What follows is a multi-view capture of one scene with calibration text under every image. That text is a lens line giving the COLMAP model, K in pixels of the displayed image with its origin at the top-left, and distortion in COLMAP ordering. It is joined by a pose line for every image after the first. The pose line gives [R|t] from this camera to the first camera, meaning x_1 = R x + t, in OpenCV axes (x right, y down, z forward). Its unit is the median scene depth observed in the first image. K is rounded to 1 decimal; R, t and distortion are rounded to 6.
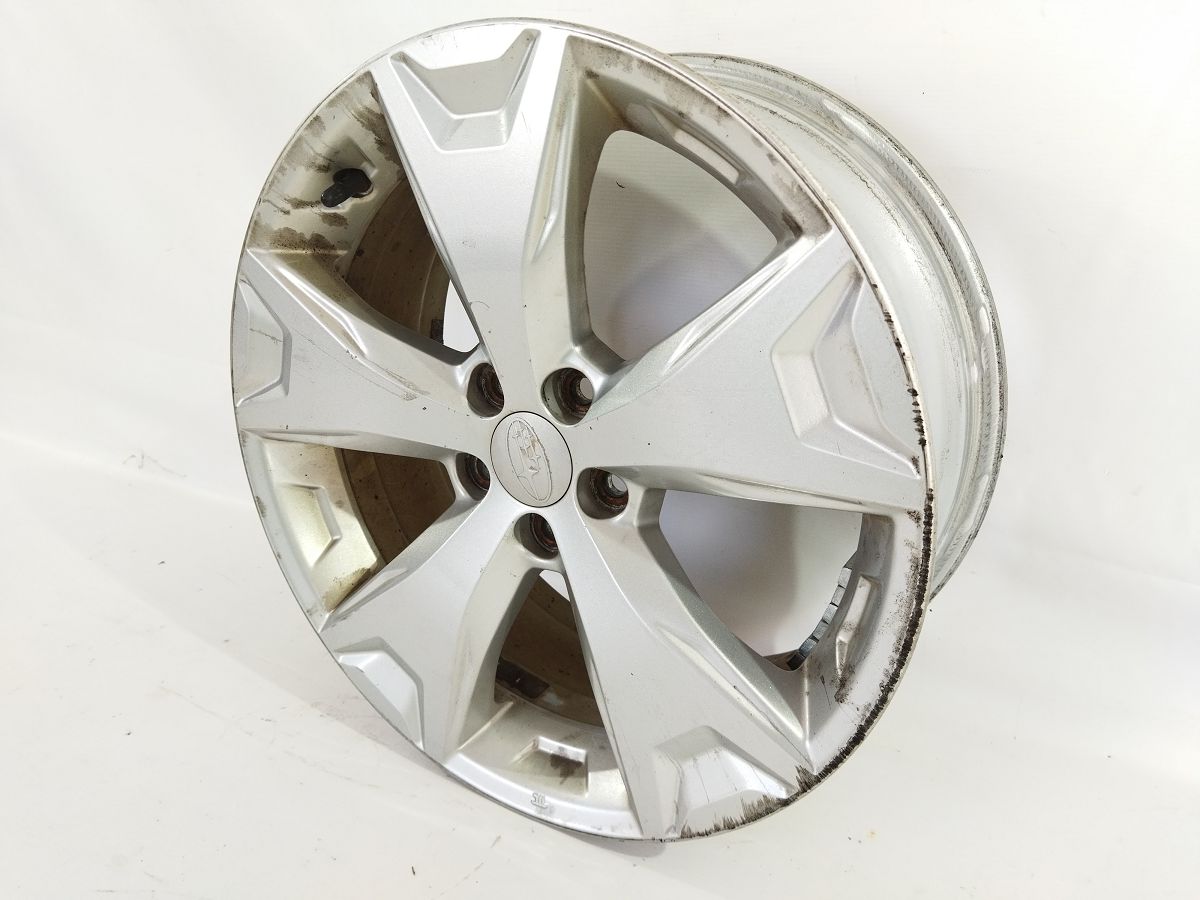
lens RADIAL K [[896.0, 0, 598.5], [0, 896.0, 443.7], [0, 0, 1]] dist [0.096360, -0.182024]
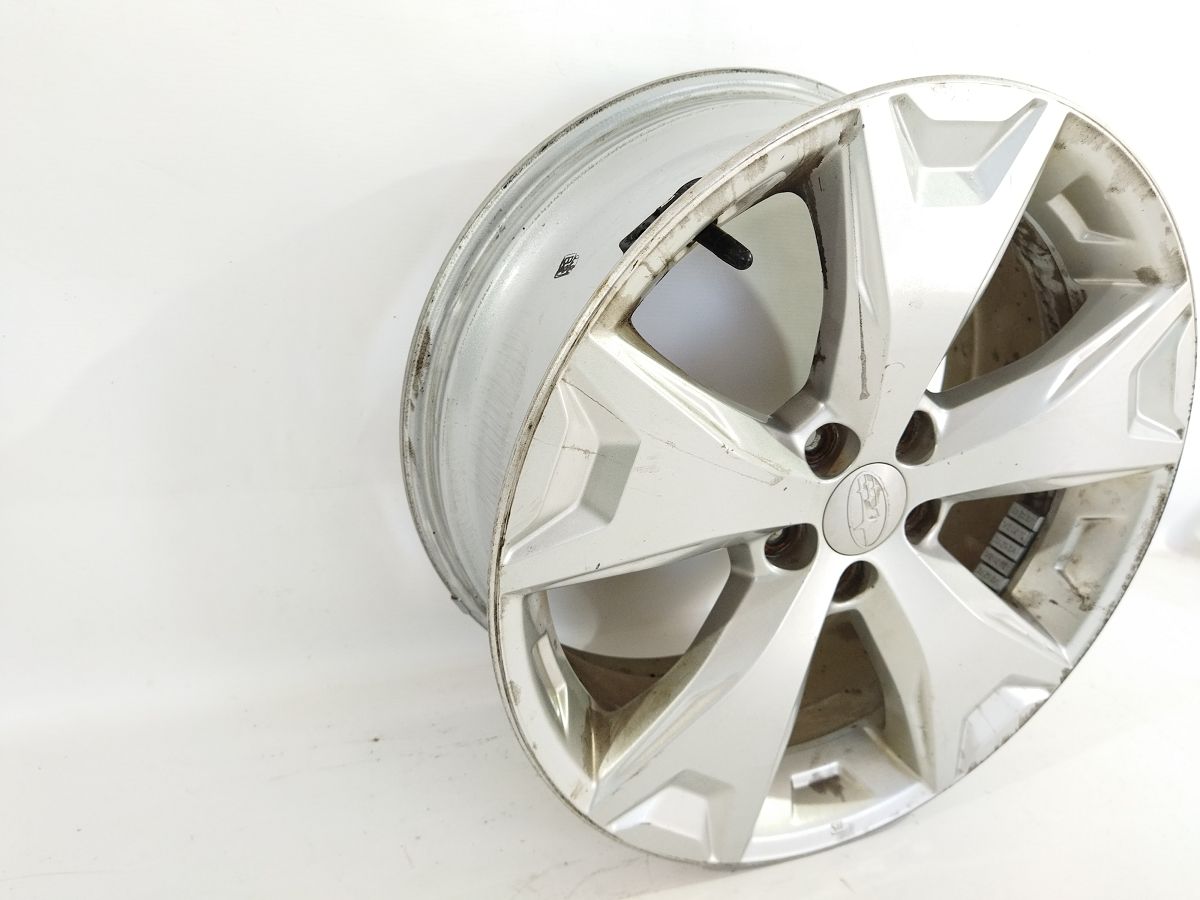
lens RADIAL K [[896.0, 0, 598.5], [0, 896.0, 443.7], [0, 0, 1]] dist [0.096360, -0.182024]
pose [[0.575307, -0.234730, 0.783533, -1.058501], [0.155811, 0.971846, 0.176741, -0.287955], [-0.802960, 0.020402, 0.595683, 0.684678]]
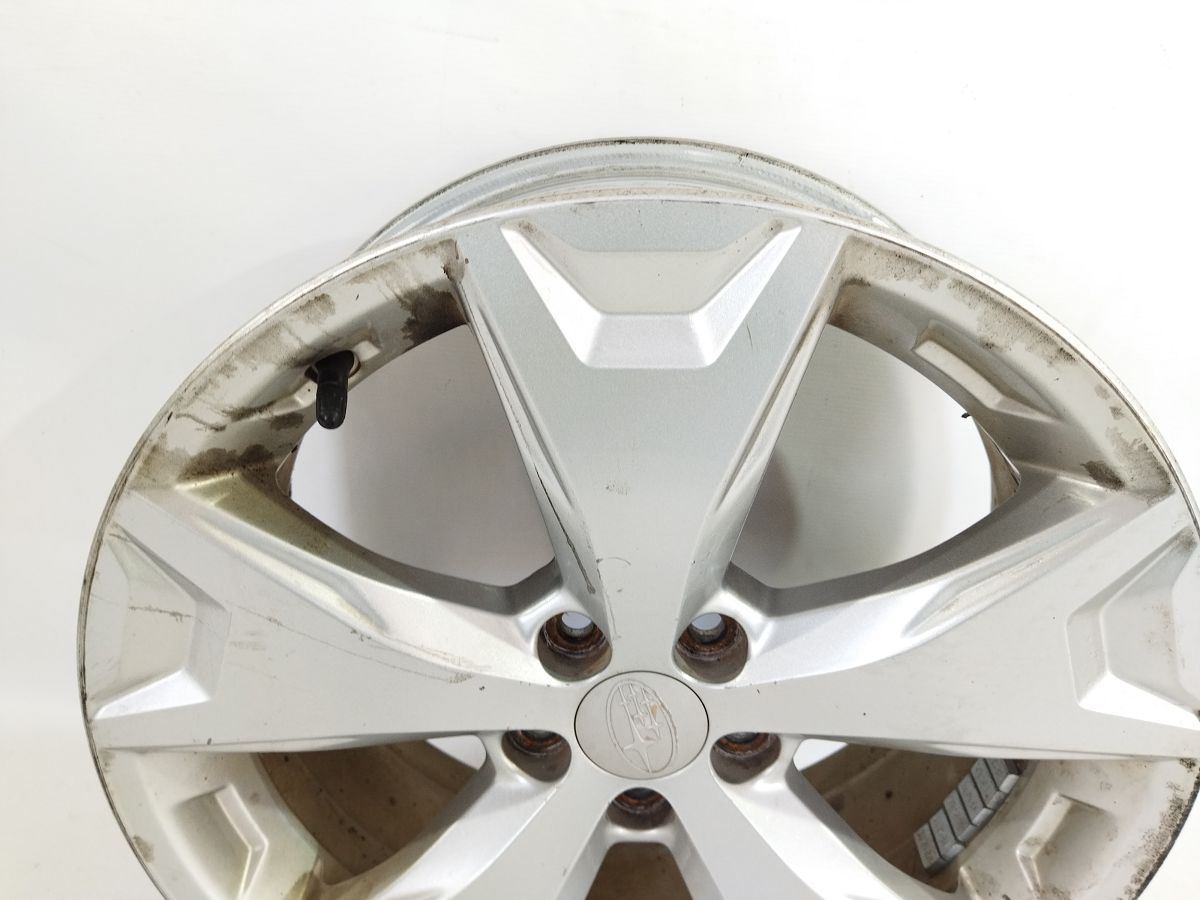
lens RADIAL K [[914.4, 0, 600.0], [0, 914.4, 450.0], [0, 0, 1]] dist [0.042074, -0.083620]
pose [[0.865582, -0.141843, 0.480258, -0.465267], [0.088331, 0.987255, 0.132382, -0.331562], [-0.492915, -0.072166, 0.867079, 0.395805]]
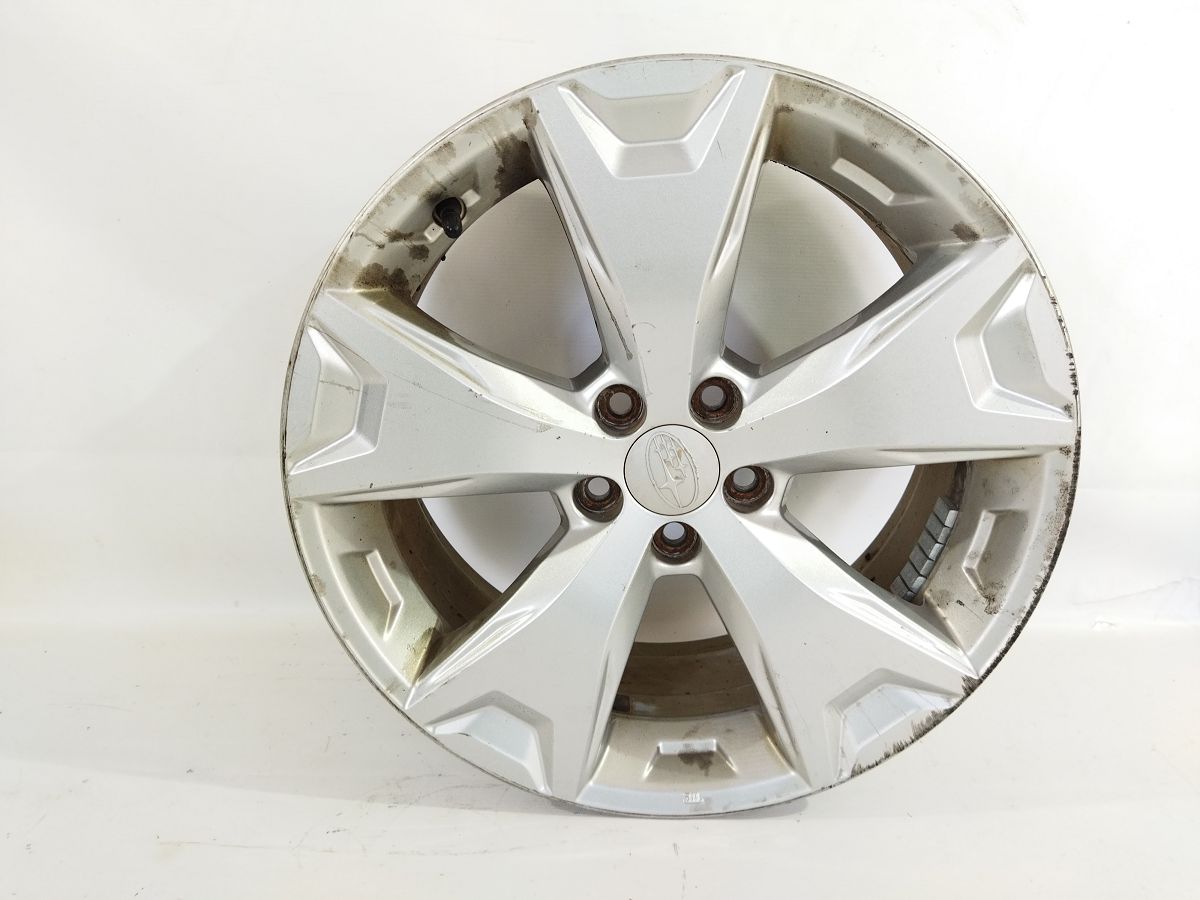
lens RADIAL K [[896.0, 0, 598.5], [0, 896.0, 443.7], [0, 0, 1]] dist [0.096360, -0.182024]
pose [[0.867382, -0.143215, 0.476590, -0.681709], [0.157553, 0.987460, 0.009989, -0.038879], [-0.472044, 0.066424, 0.879069, 0.127709]]
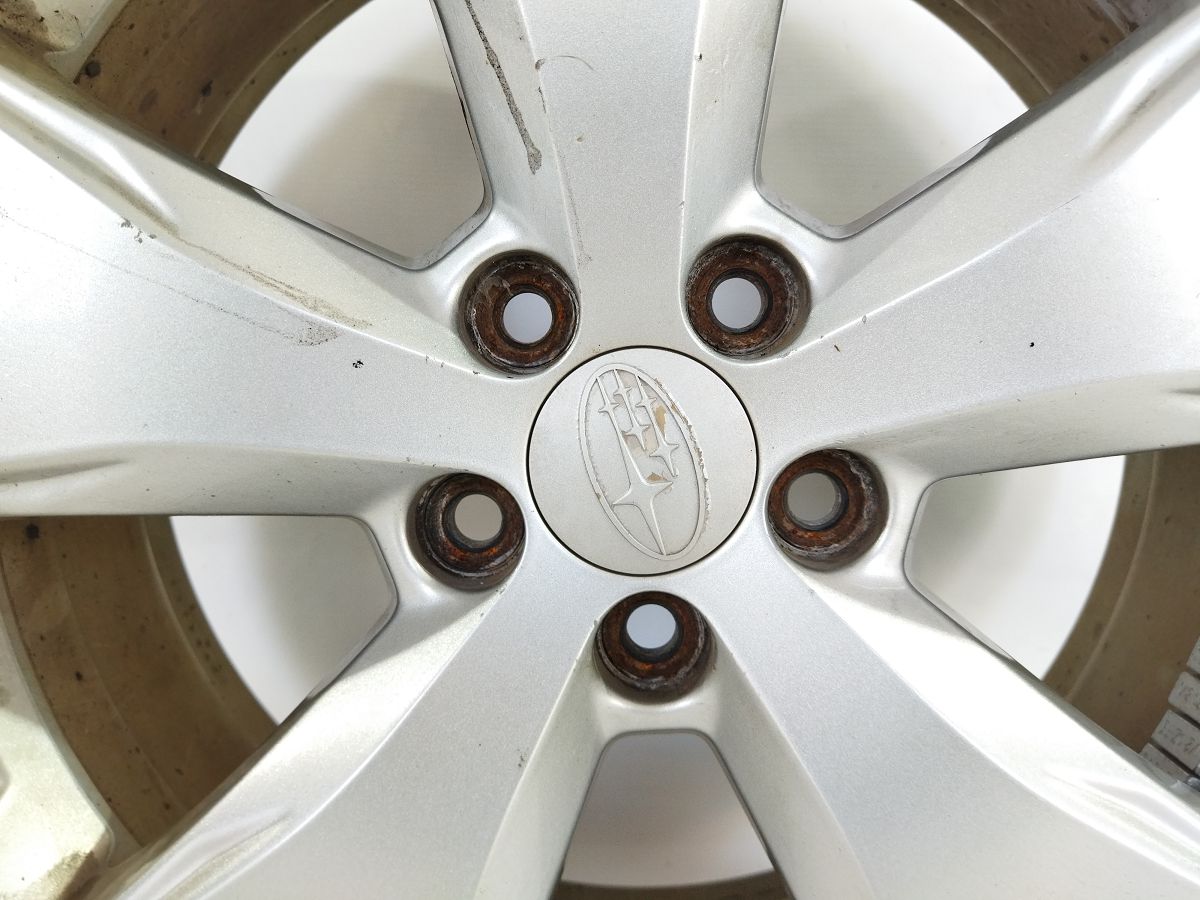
lens RADIAL K [[914.4, 0, 600.0], [0, 914.4, 450.0], [0, 0, 1]] dist [0.042074, -0.083620]
pose [[0.872032, -0.034975, 0.488198, -0.326672], [0.143841, 0.971711, -0.187319, 0.097391], [-0.467835, 0.233571, 0.852394, 0.670922]]
